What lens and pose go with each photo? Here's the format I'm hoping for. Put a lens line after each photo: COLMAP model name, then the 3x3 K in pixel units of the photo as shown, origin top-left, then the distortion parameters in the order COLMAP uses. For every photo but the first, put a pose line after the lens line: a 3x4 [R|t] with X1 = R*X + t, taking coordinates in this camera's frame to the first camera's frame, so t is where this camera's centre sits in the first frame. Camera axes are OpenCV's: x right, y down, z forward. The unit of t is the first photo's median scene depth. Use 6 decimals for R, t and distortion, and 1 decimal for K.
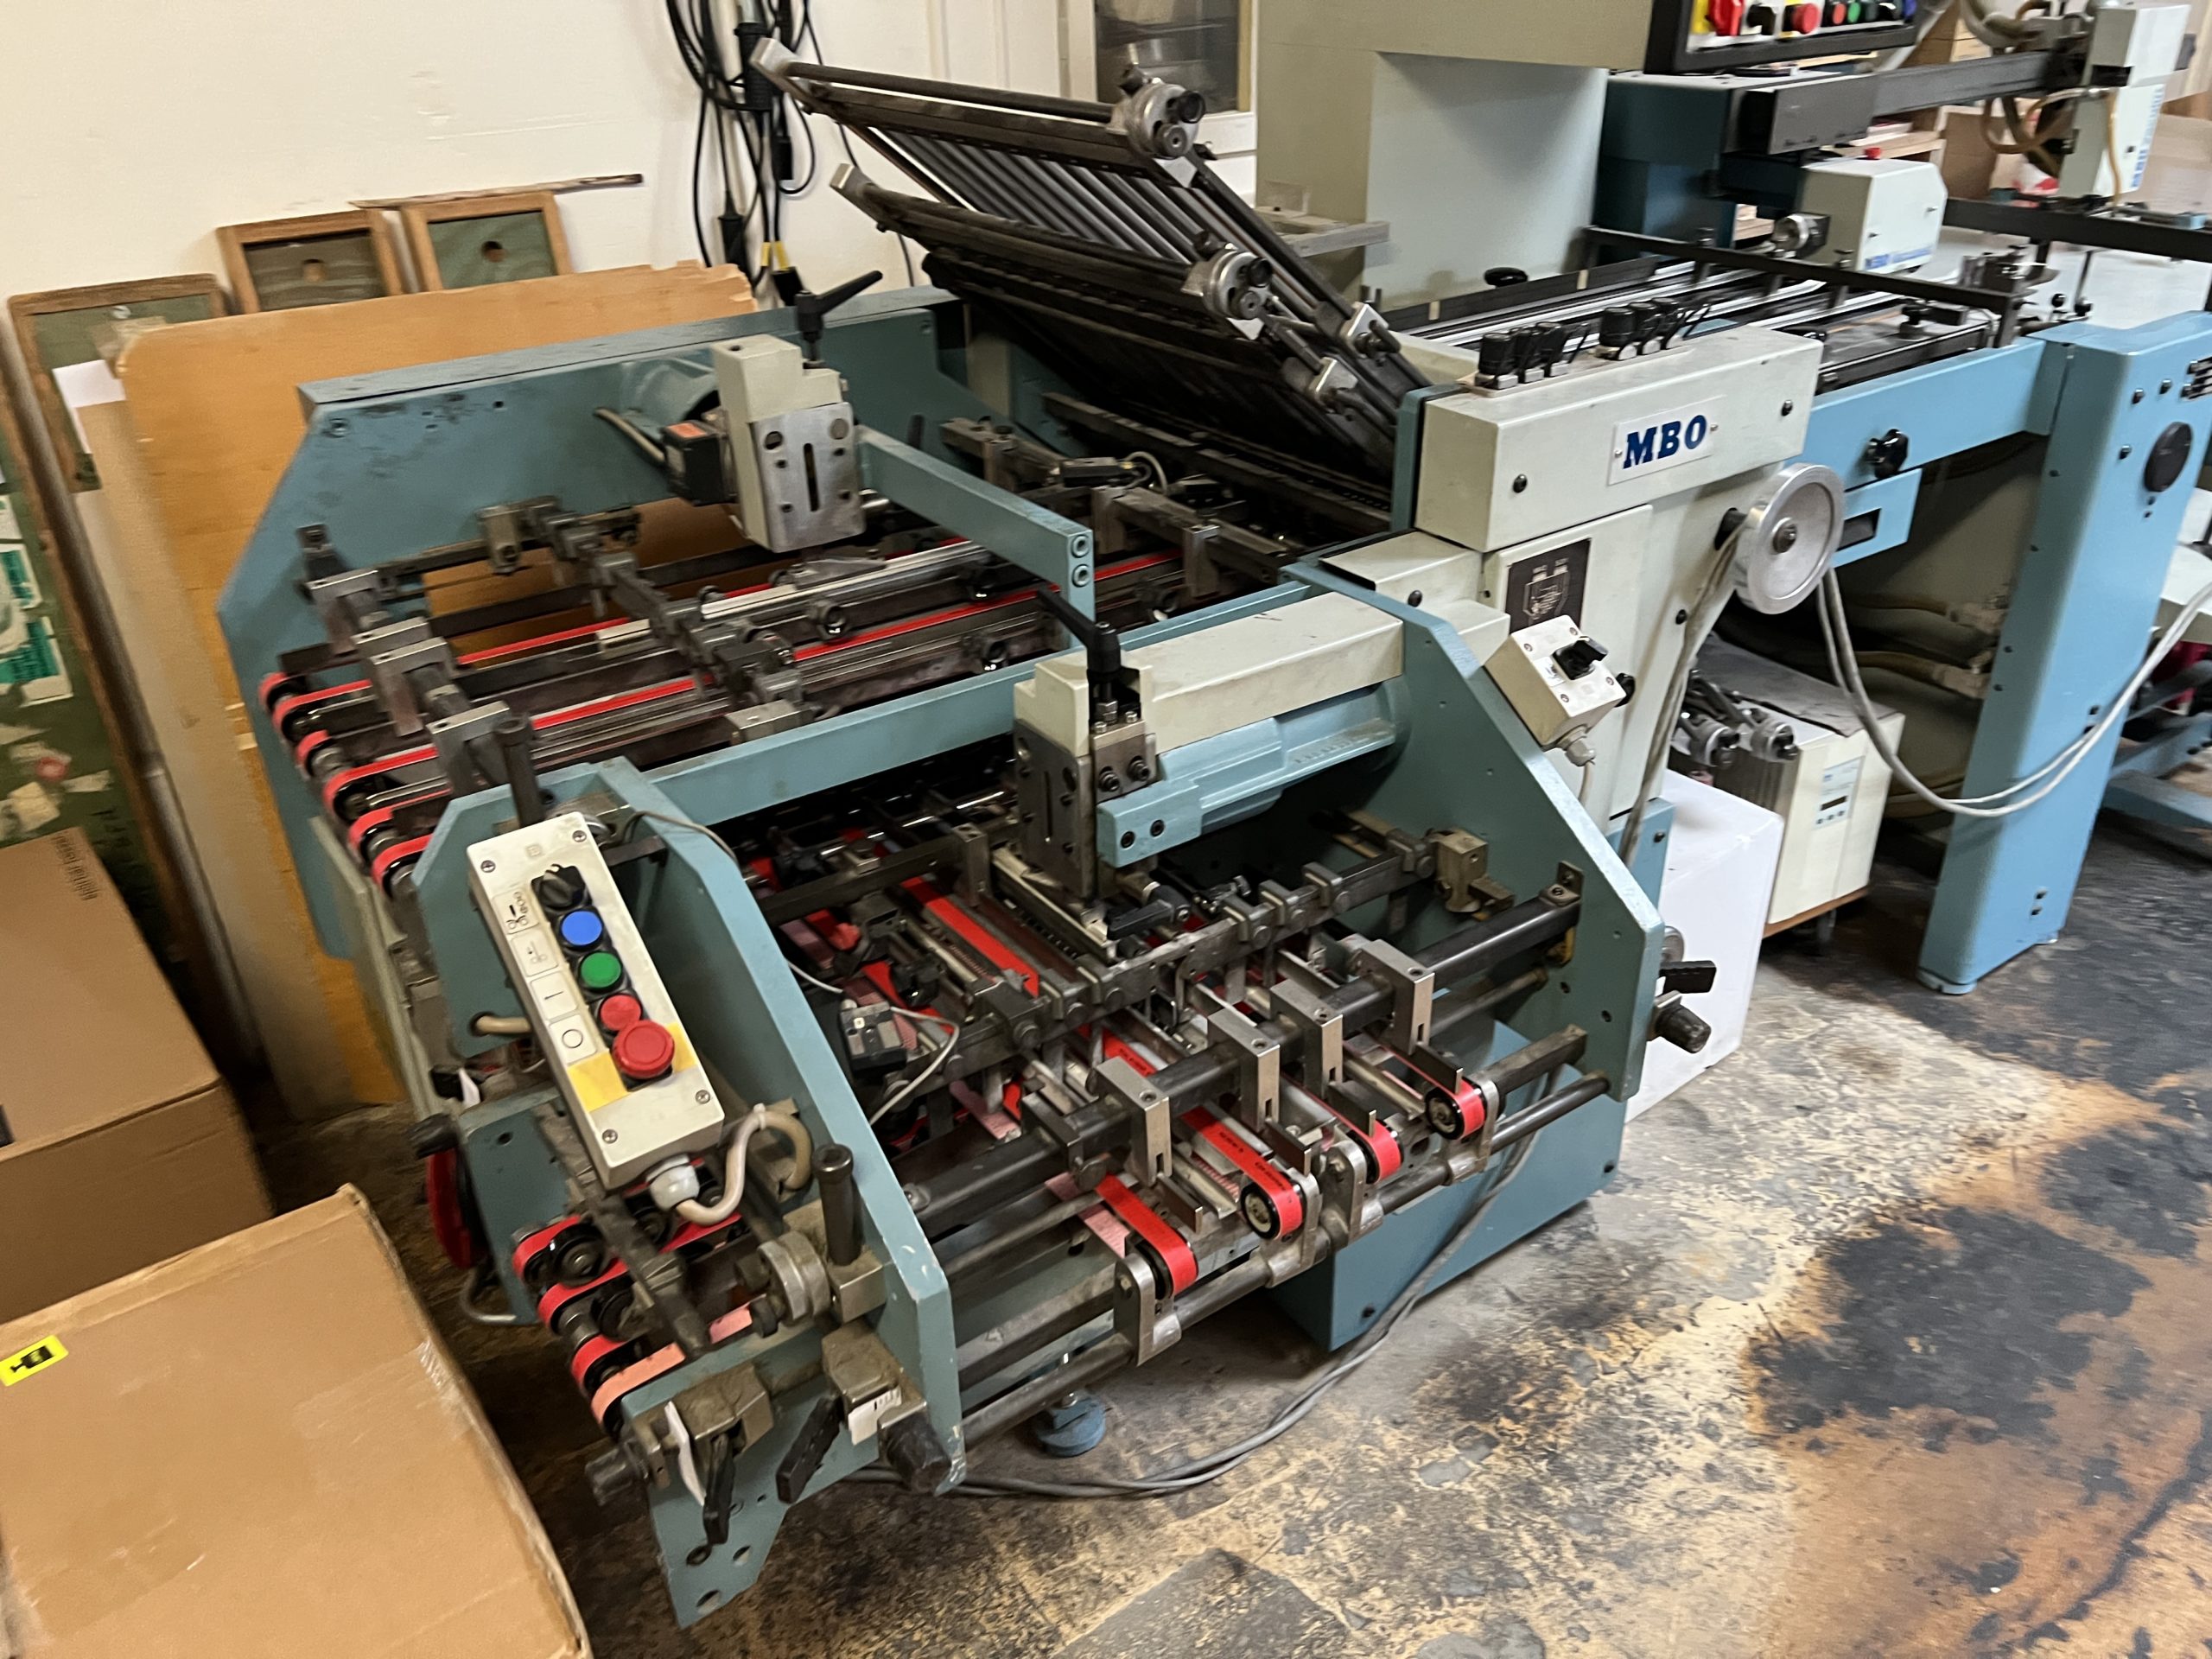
lens RADIAL K [[1688.3, 0, 1131.4], [0, 1688.3, 826.8], [0, 0, 1]] dist [0.036492, -0.047307]
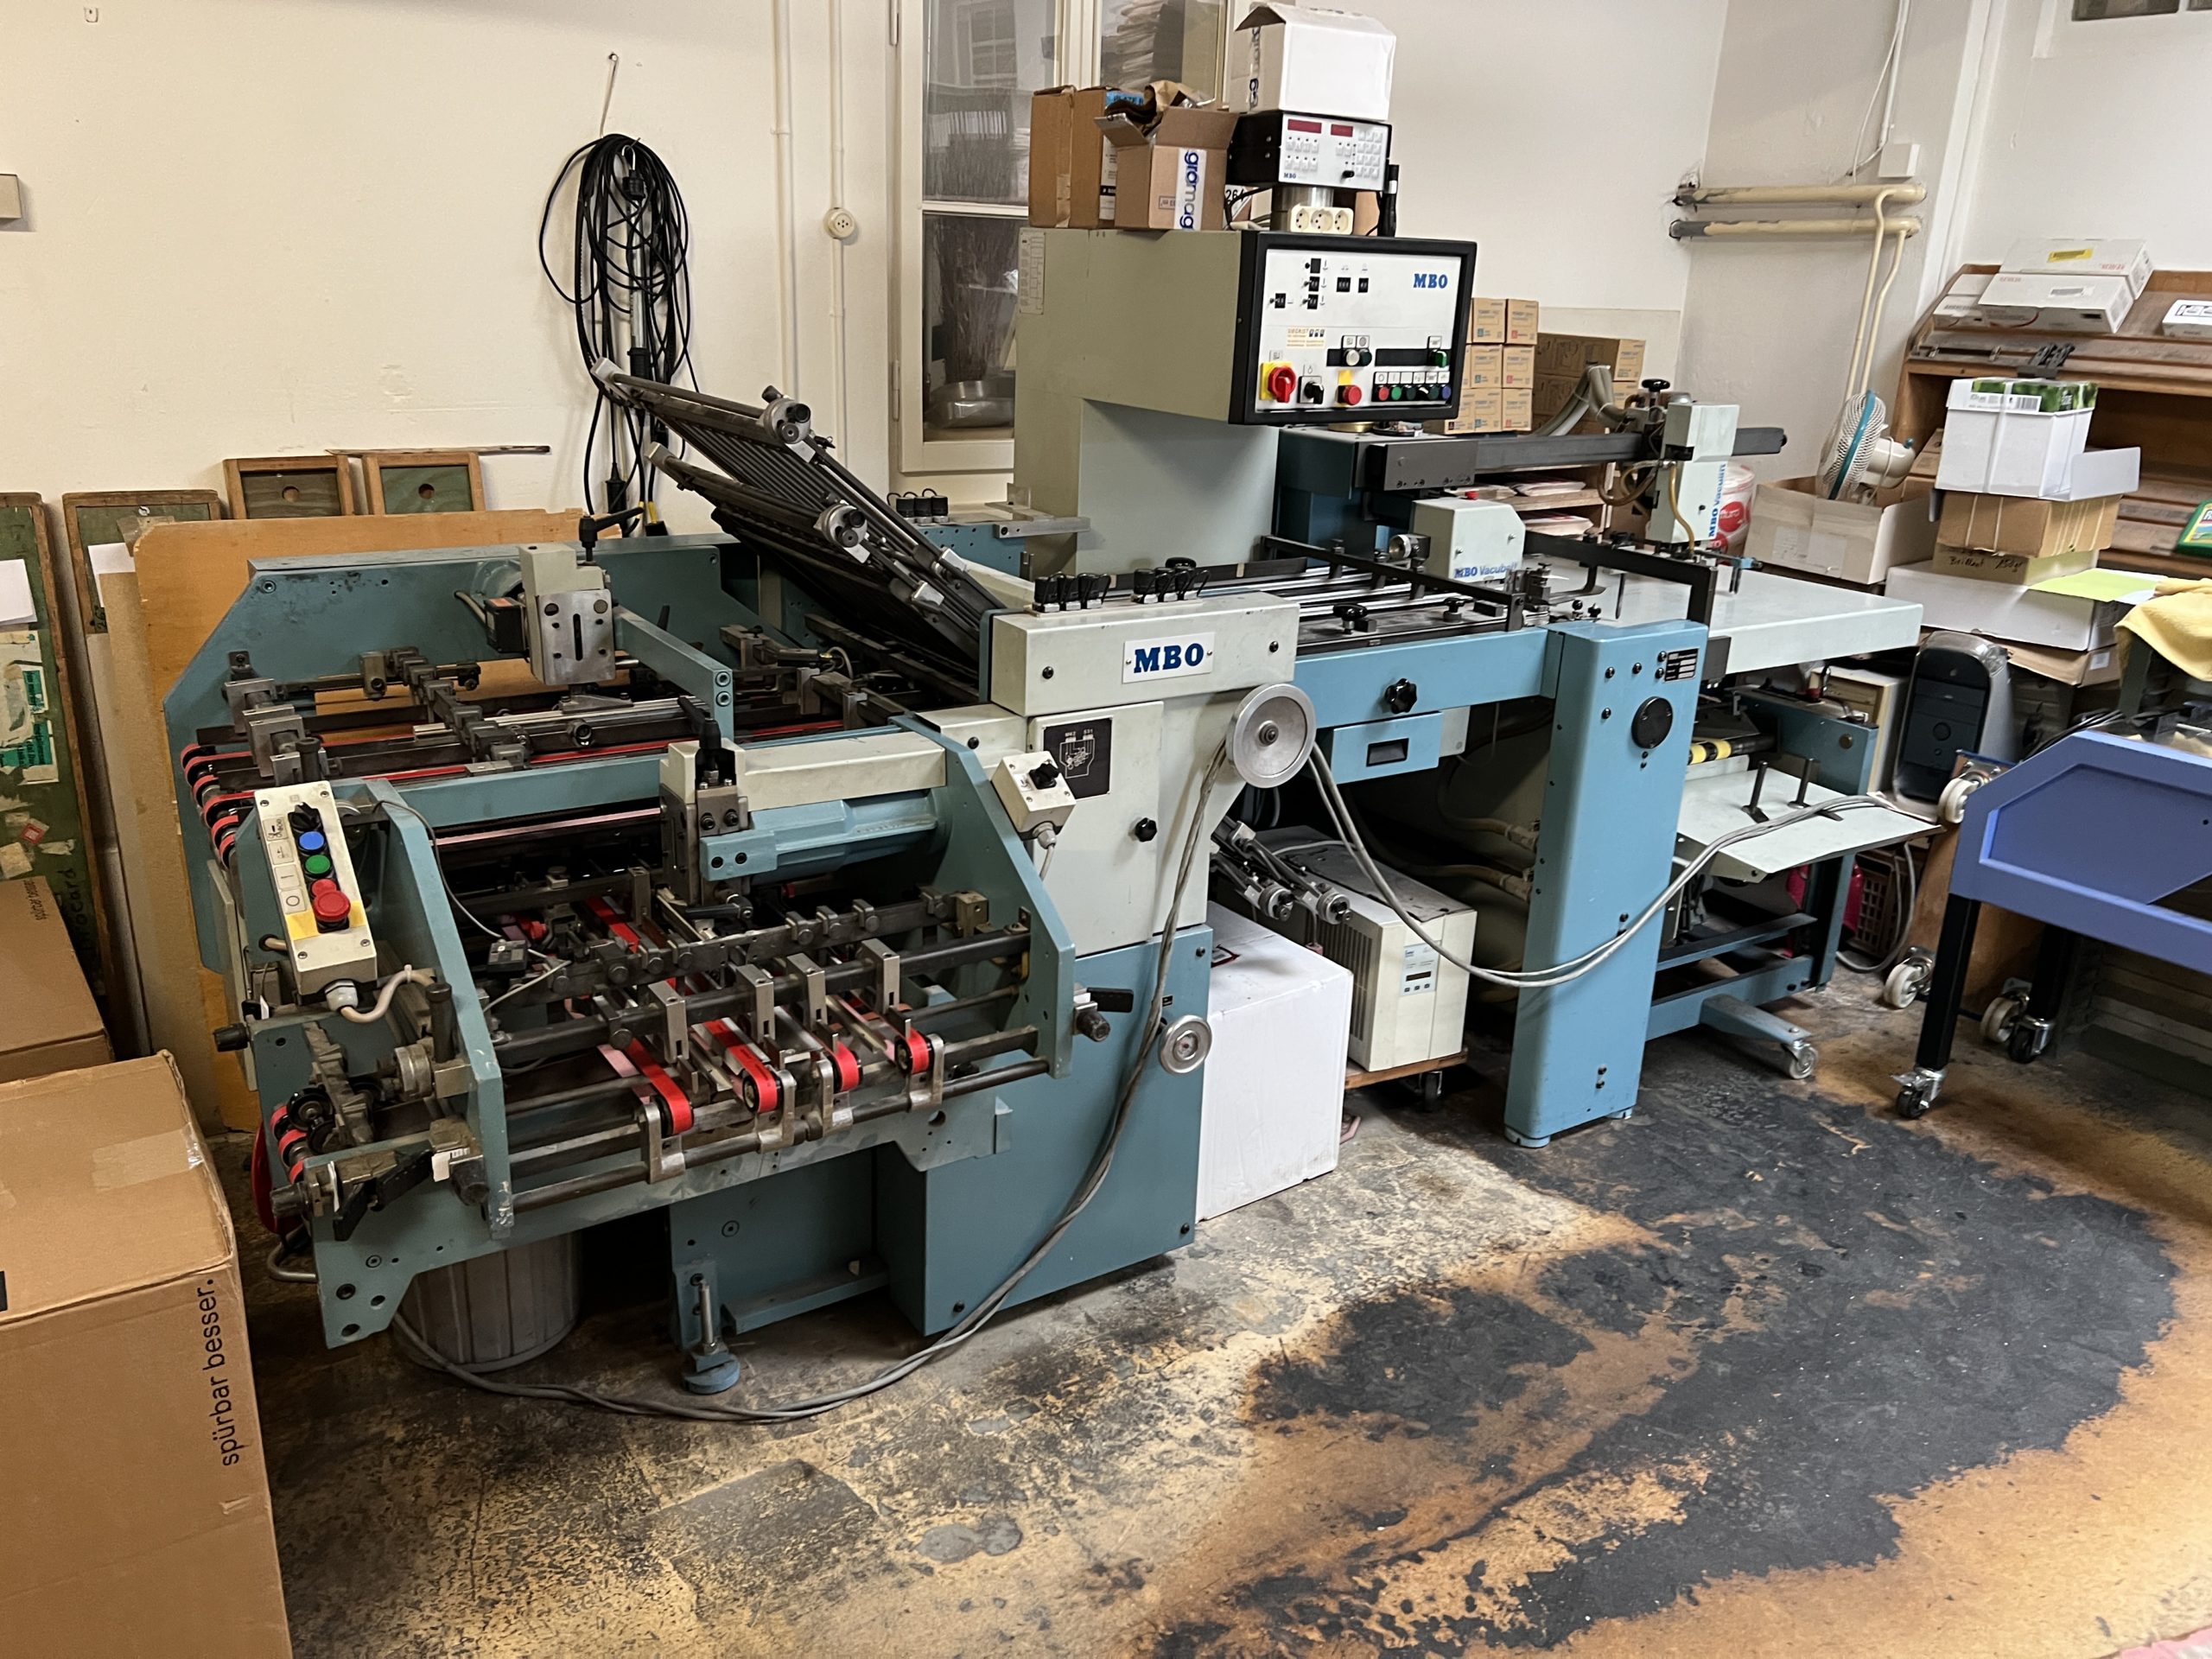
lens RADIAL K [[1680.2, 0, 1108.9], [0, 1680.2, 810.8], [0, 0, 1]] dist [0.041698, -0.051127]
pose [[0.997297, 0.070390, -0.021065, 0.275335], [-0.073085, 0.979843, -0.185921, 0.158399], [0.007553, 0.186958, 0.982339, -0.356663]]
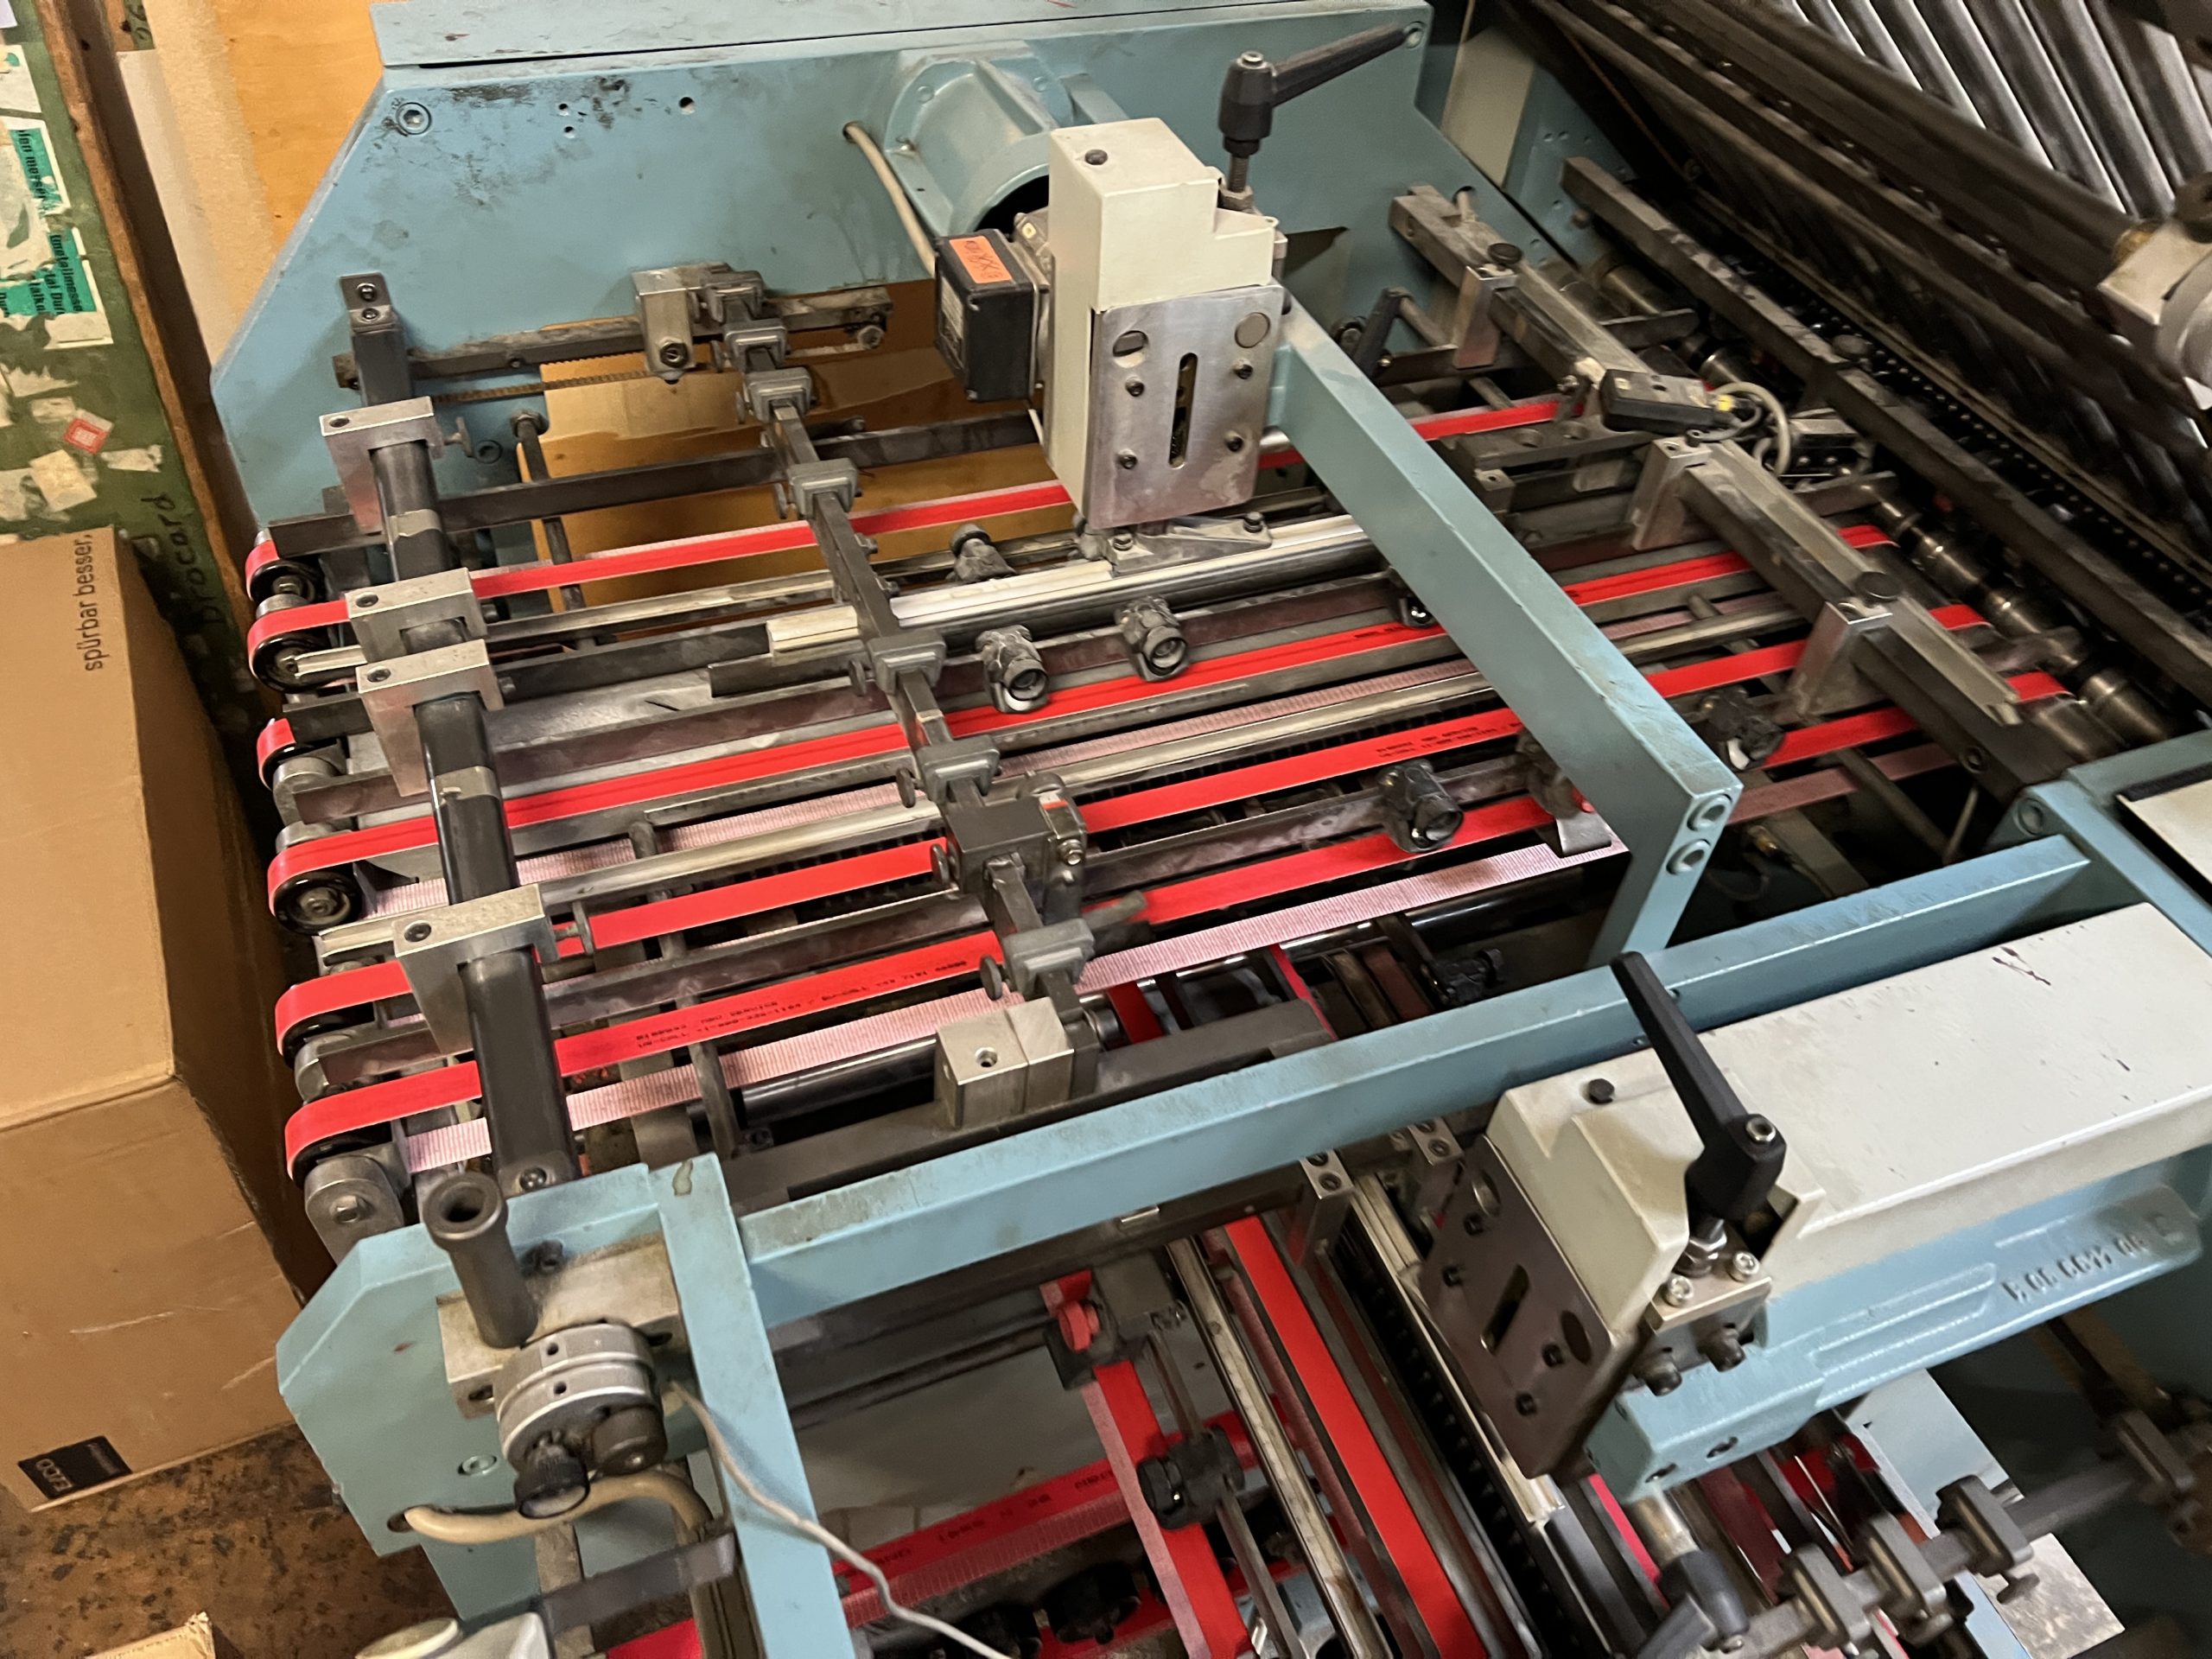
lens RADIAL K [[1677.7, 0, 1089.9], [0, 1677.7, 810.3], [0, 0, 1]] dist [0.049278, -0.052701]
pose [[0.964836, 0.237136, -0.113390, -0.112013], [-0.198282, 0.939812, 0.278276, -0.204479], [0.172554, -0.246007, 0.953785, 0.397720]]
